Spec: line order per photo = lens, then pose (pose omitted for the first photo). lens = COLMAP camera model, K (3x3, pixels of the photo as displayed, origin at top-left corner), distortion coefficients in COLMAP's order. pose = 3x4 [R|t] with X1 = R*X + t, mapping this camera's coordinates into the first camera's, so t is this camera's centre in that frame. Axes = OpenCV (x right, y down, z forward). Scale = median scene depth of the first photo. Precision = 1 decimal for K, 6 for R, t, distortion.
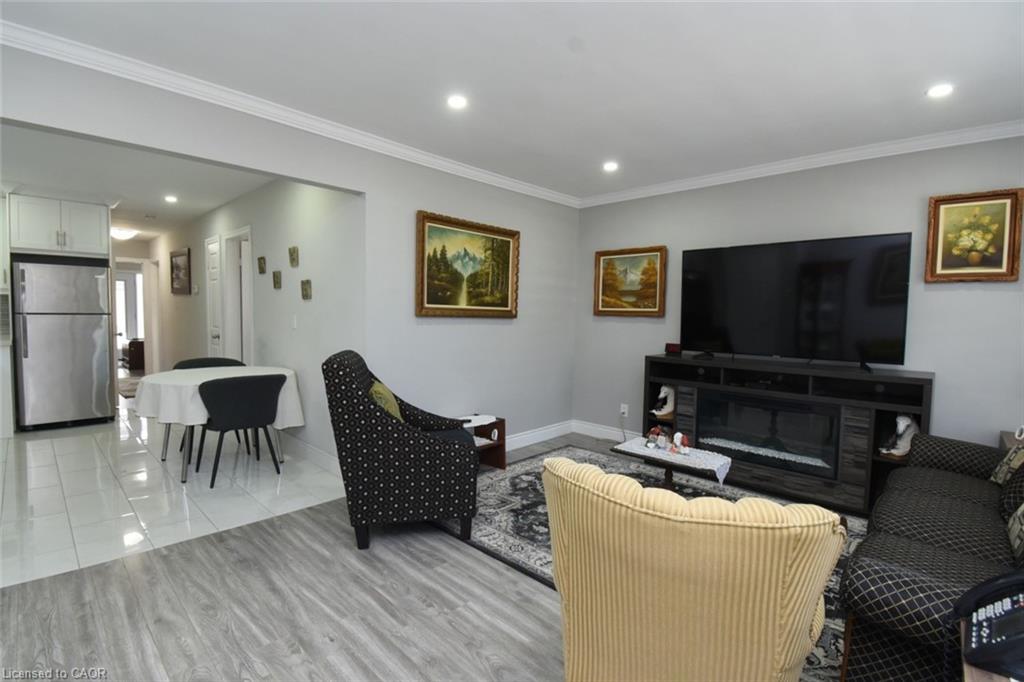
lens RADIAL K [[470.6, 0, 512.0], [0, 470.6, 341.0], [0, 0, 1]] dist [0.018636, -0.025803]
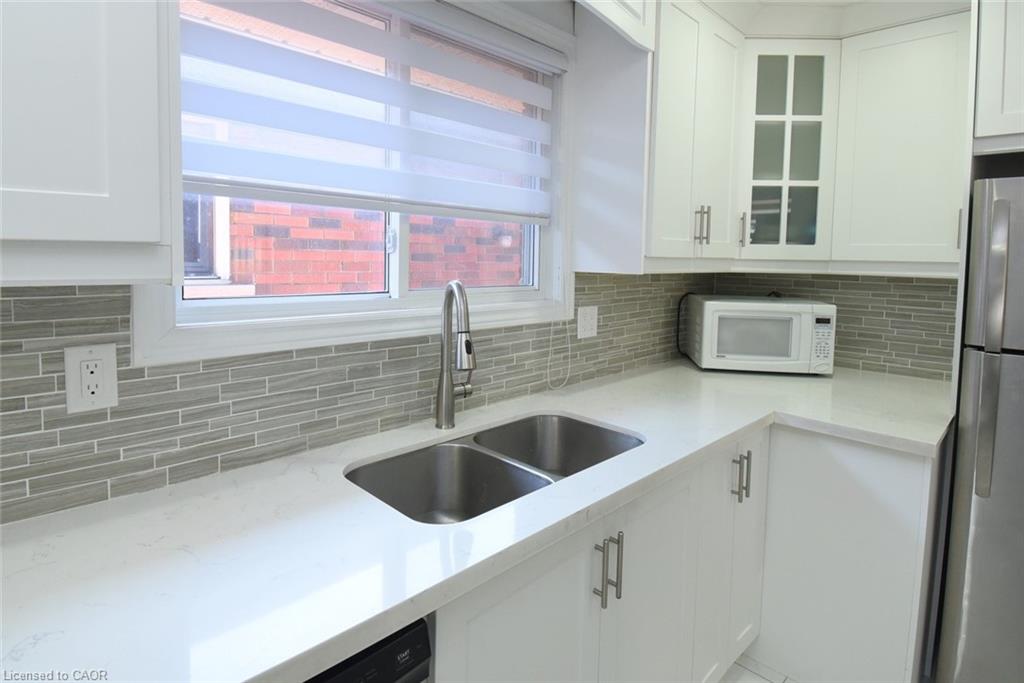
lens RADIAL K [[536.6, 0, 506.5], [0, 536.6, 286.6], [0, 0, 1]] dist [0.033935, -0.042909]
pose [[-0.028214, 0.036926, -0.998920, -0.810141], [-0.076065, 0.996341, 0.038979, -0.103309], [0.996704, 0.077083, -0.025302, 0.805230]]
